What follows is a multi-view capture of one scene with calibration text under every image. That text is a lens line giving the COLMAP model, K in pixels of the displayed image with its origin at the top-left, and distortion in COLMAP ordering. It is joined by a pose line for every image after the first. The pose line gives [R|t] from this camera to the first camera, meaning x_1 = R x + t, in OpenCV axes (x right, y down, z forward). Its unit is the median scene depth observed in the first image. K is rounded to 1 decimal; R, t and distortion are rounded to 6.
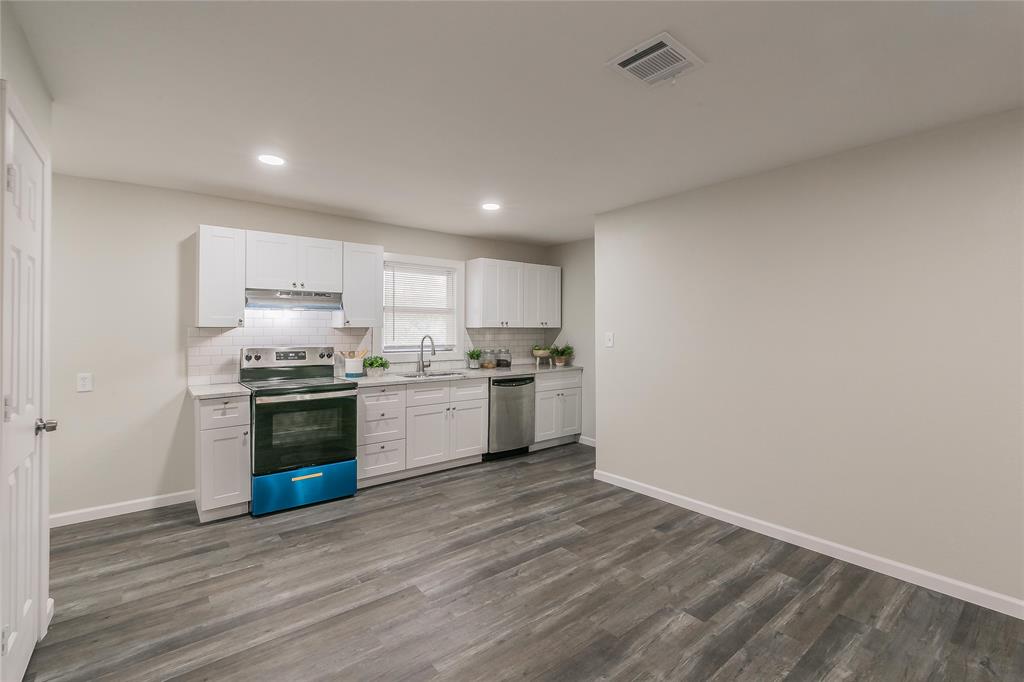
lens RADIAL K [[448.2, 0, 485.9], [0, 448.2, 325.9], [0, 0, 1]] dist [-0.001404, -0.000272]
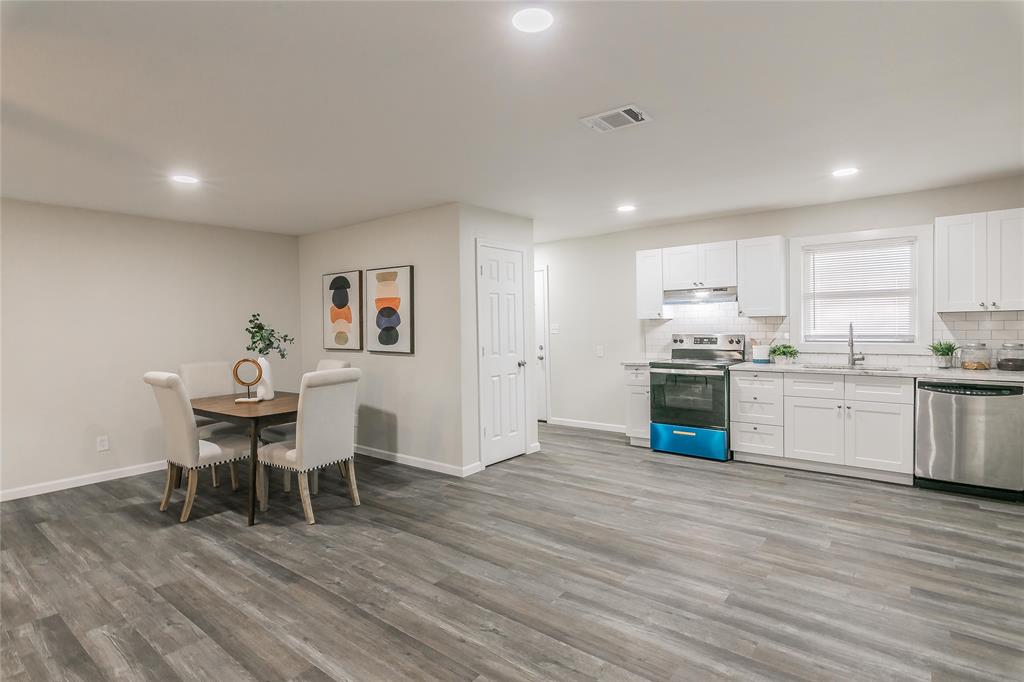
lens RADIAL K [[514.5, 0, 513.2], [0, 514.5, 337.0], [0, 0, 1]] dist [0.001453, -0.001104]
pose [[0.248187, 0.019005, -0.968526, 0.796180], [0.026264, 0.999308, 0.026339, 0.004539], [0.968356, -0.031974, 0.247516, 0.136844]]
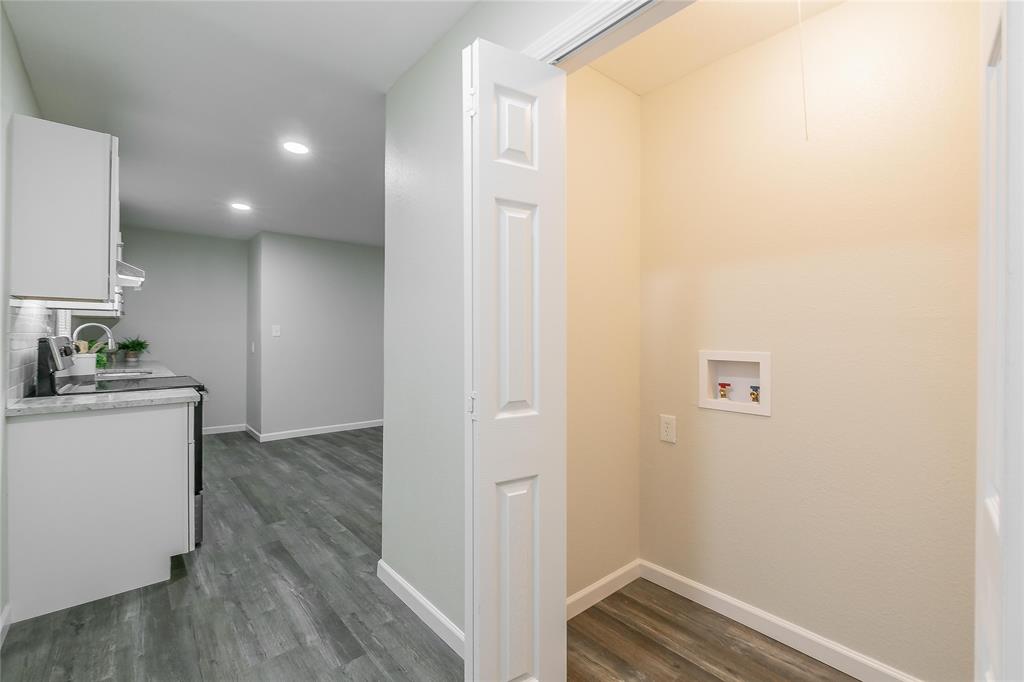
lens RADIAL K [[450.4, 0, 511.1], [0, 450.4, 335.9], [0, 0, 1]] dist [0.000380, -0.000629]
pose [[-0.064201, -0.000531, 0.997937, -1.105634], [-0.012969, 0.999916, -0.000302, 0.038731], [-0.997853, -0.012962, -0.064202, 0.409324]]
